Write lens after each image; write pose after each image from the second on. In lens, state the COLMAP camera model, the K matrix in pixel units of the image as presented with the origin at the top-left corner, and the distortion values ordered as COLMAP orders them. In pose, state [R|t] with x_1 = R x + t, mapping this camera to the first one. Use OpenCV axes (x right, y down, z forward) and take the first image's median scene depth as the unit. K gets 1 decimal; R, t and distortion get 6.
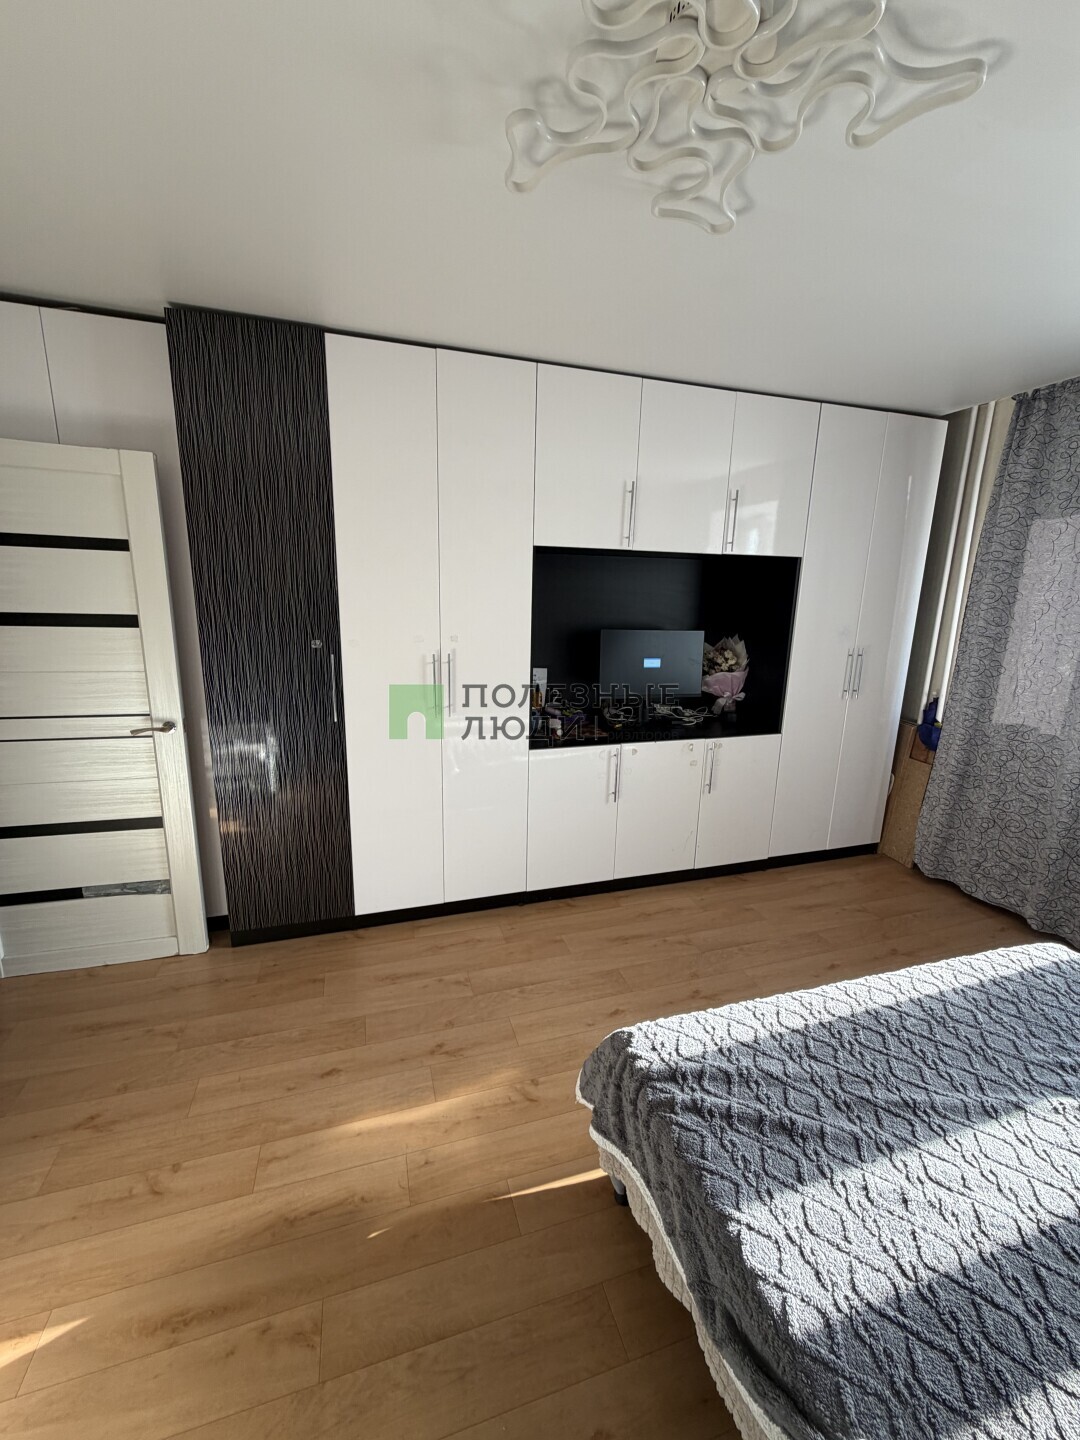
lens RADIAL K [[574.2, 0, 538.4], [0, 574.2, 715.9], [0, 0, 1]] dist [-0.000272, 0.000007]
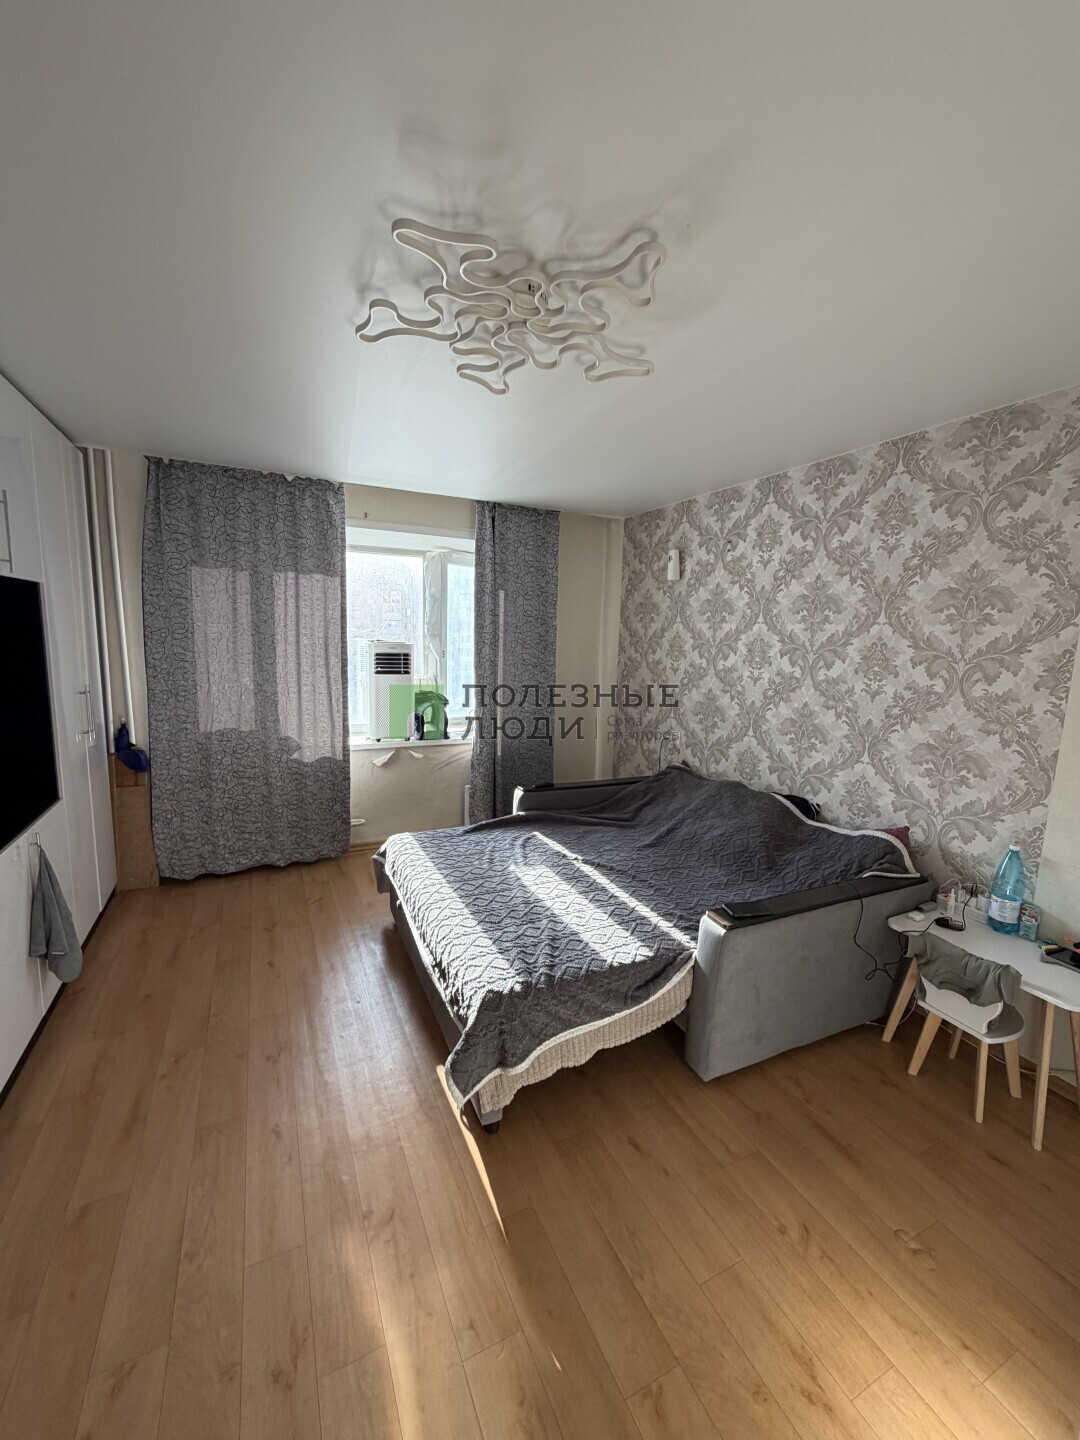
lens RADIAL K [[574.2, 0, 538.4], [0, 574.2, 715.9], [0, 0, 1]] dist [-0.000272, 0.000007]
pose [[-0.146543, -0.168589, 0.974732, -0.835117], [0.185416, 0.963224, 0.194474, -0.214702], [-0.971672, 0.209229, -0.109895, 0.773828]]
